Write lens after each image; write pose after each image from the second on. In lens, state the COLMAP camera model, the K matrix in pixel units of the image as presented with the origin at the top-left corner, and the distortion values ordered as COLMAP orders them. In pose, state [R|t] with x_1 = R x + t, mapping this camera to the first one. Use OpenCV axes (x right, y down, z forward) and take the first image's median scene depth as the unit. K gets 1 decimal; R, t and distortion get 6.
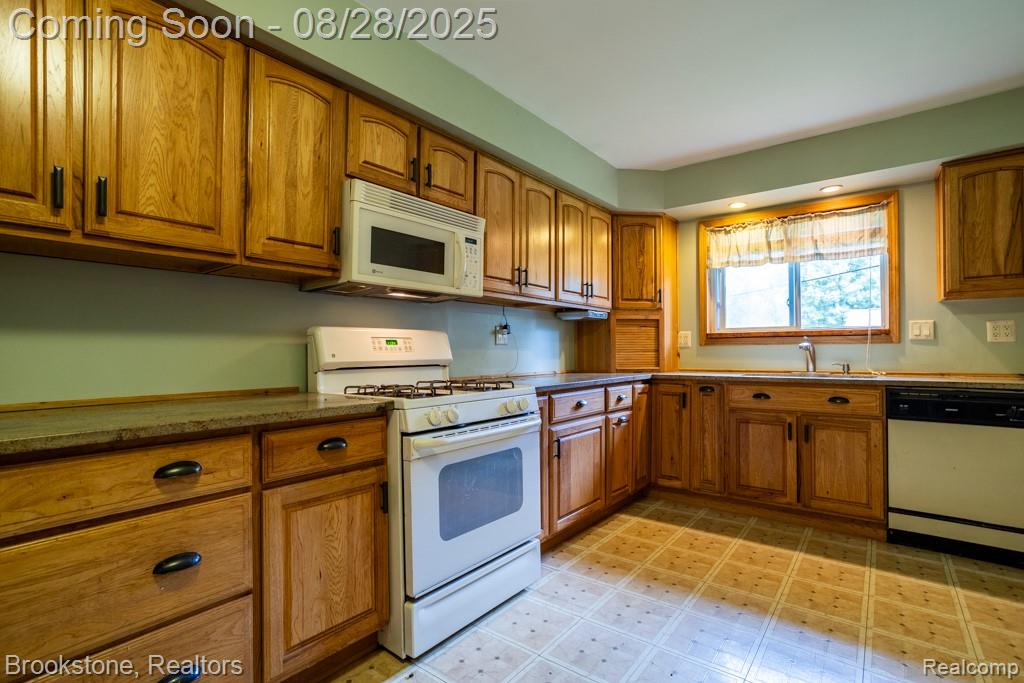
lens RADIAL K [[494.5, 0, 509.1], [0, 494.5, 343.2], [0, 0, 1]] dist [-0.048817, 0.028208]
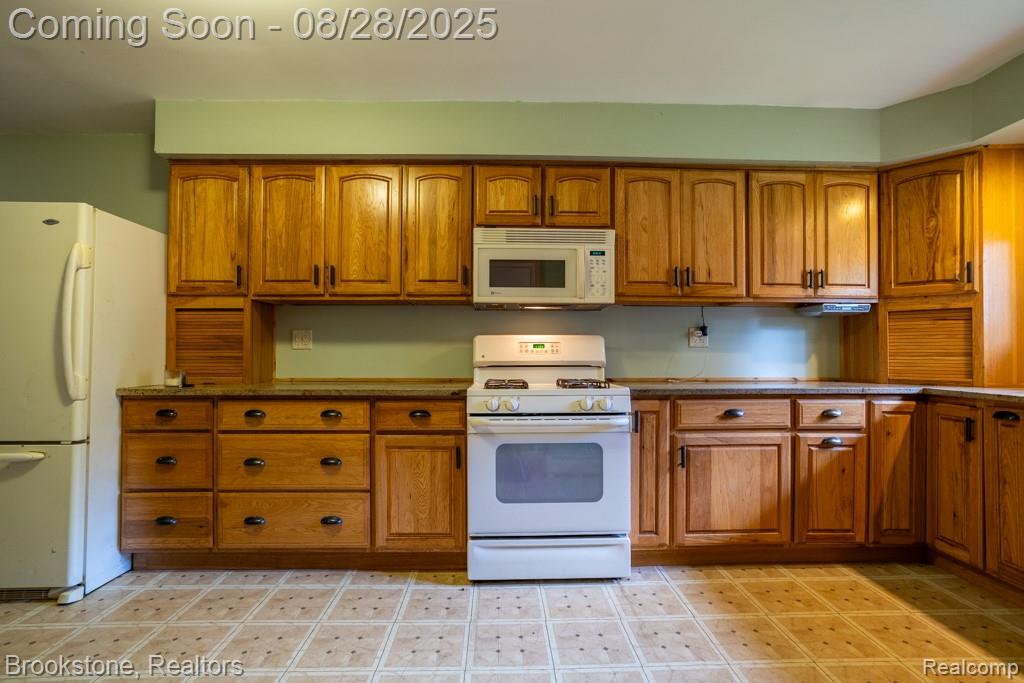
lens RADIAL K [[494.5, 0, 508.3], [0, 494.5, 344.7], [0, 0, 1]] dist [-0.048817, 0.028208]
pose [[0.636527, -0.008326, -0.771209, 0.515483], [0.008290, 0.999958, -0.003954, -0.001028], [0.771210, -0.003876, 0.636569, 0.119592]]
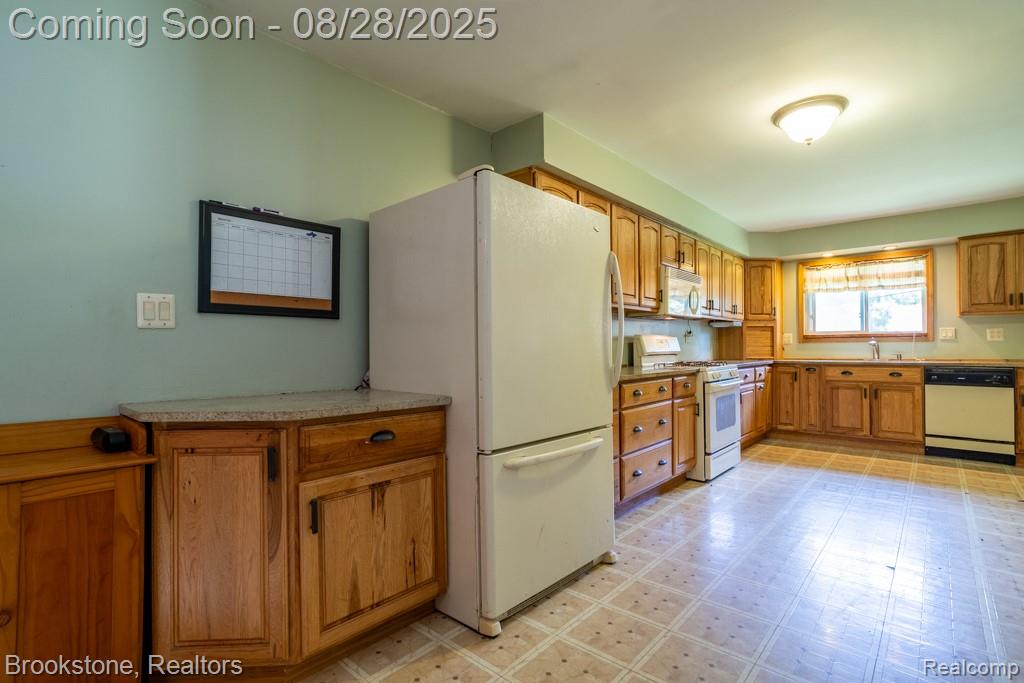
lens RADIAL K [[494.5, 0, 508.1], [0, 494.5, 341.4], [0, 0, 1]] dist [-0.048817, 0.028208]
pose [[0.998169, -0.002235, -0.060438, -0.559712], [0.002510, 0.999987, 0.004467, -0.011394], [0.060427, -0.004611, 0.998162, -0.759429]]
